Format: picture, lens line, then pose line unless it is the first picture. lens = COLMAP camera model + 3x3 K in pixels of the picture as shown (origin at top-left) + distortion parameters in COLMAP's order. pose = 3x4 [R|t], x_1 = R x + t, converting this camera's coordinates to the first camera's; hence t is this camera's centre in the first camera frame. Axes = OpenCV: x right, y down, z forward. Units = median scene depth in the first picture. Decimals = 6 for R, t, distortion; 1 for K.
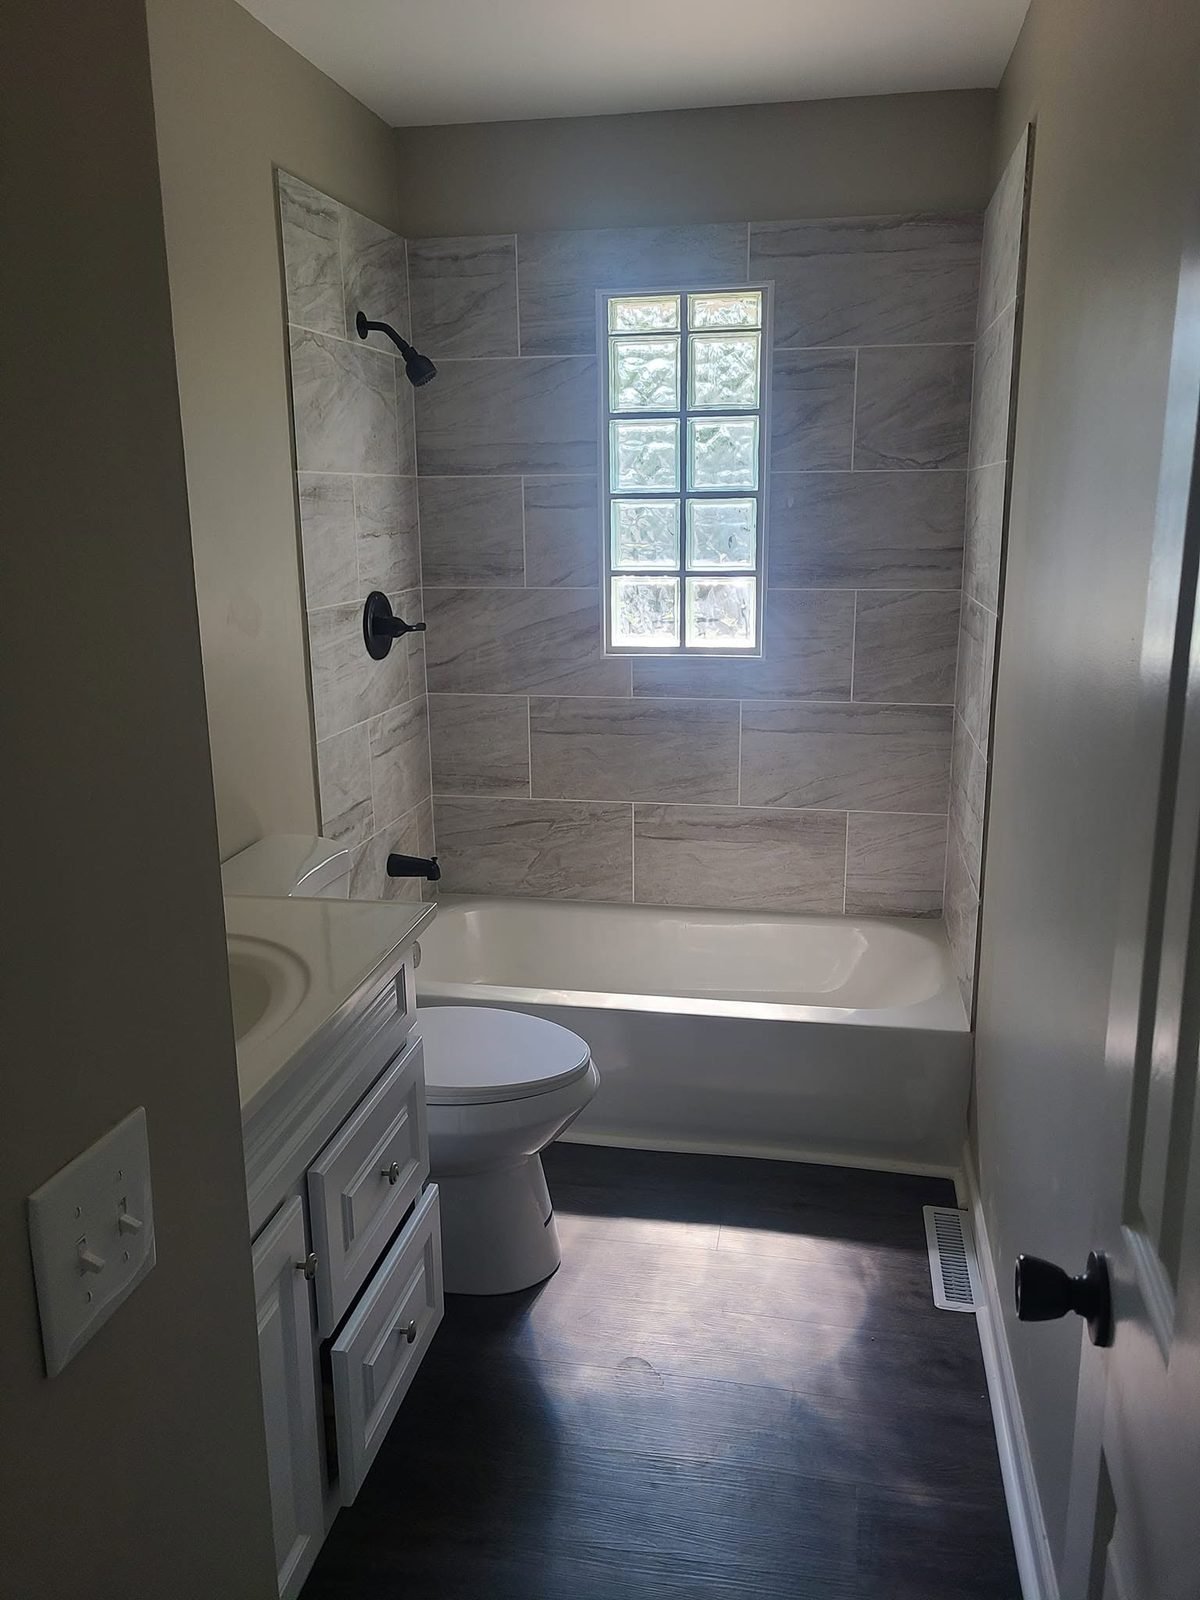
lens RADIAL K [[1225.2, 0, 606.8], [0, 1225.2, 794.7], [0, 0, 1]] dist [0.043015, -0.009812]
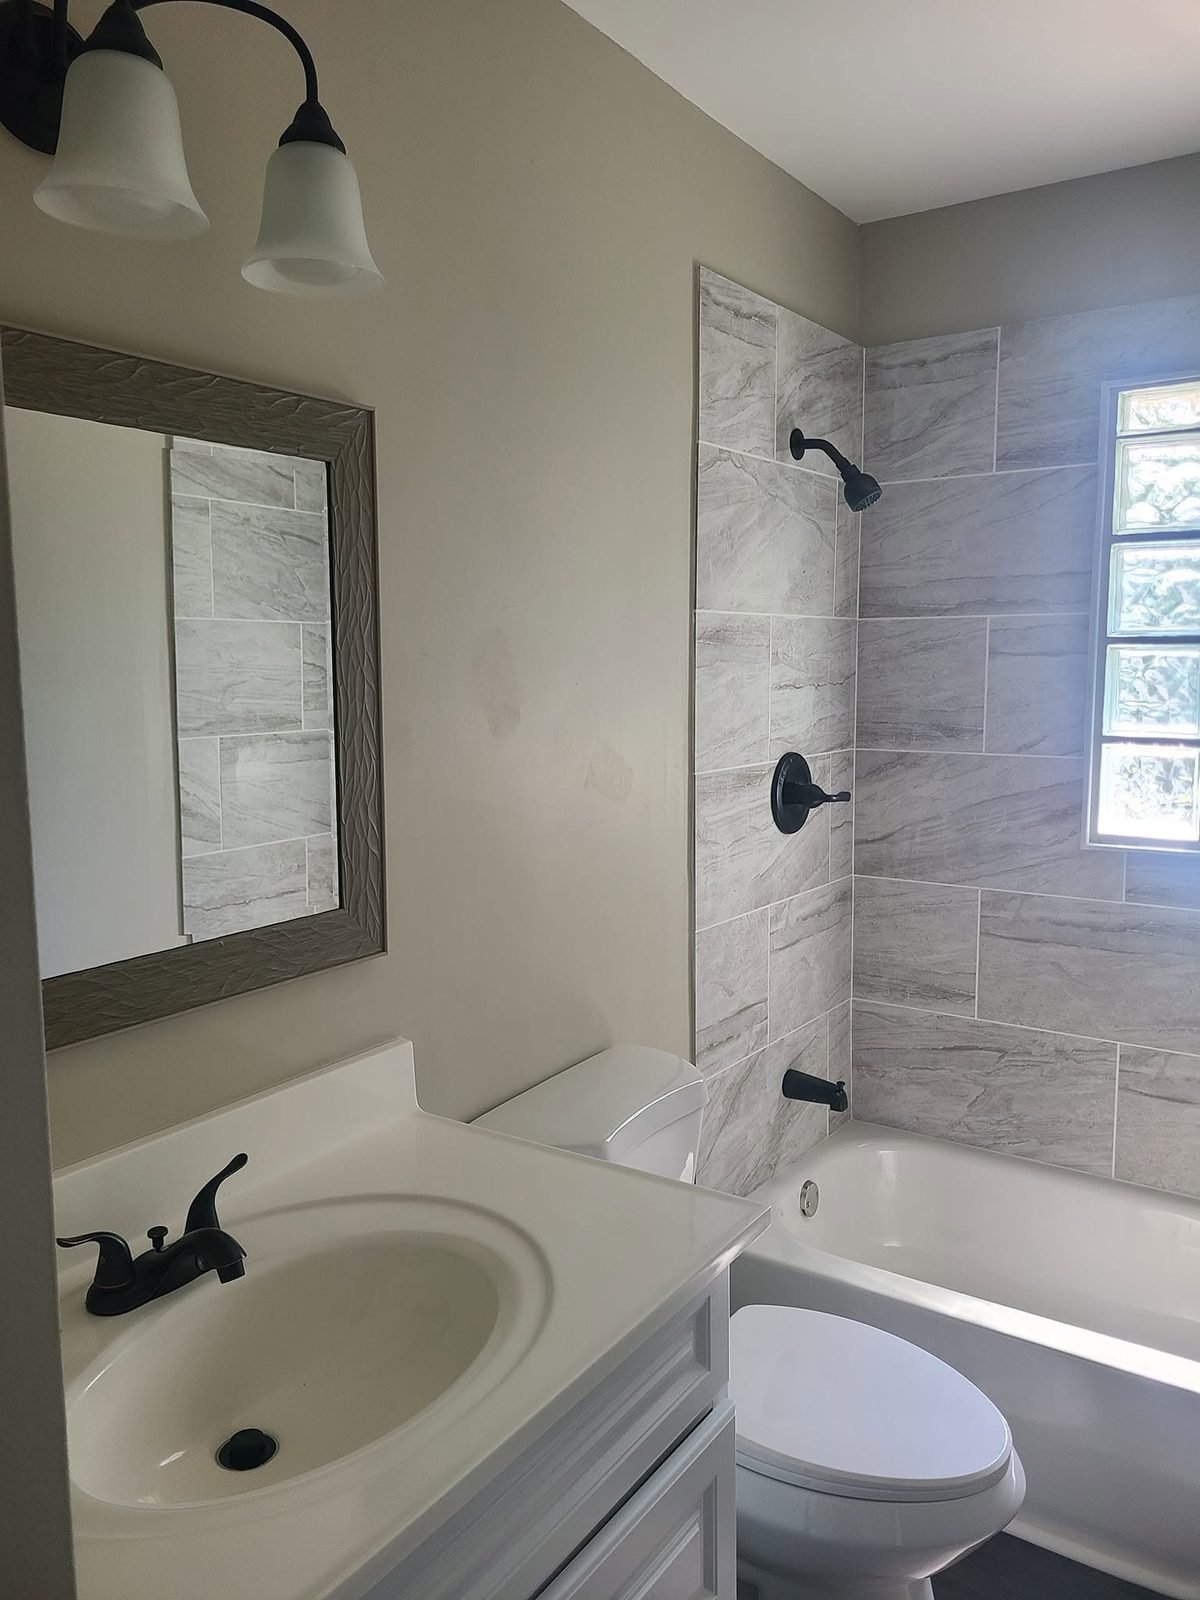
lens RADIAL K [[1225.2, 0, 601.1], [0, 1225.2, 805.2], [0, 0, 1]] dist [0.043015, -0.009812]
pose [[0.918464, 0.053659, -0.391847, 0.020699], [-0.097888, 0.990770, -0.093769, -0.037904], [0.383199, 0.124480, 0.915239, 0.186086]]
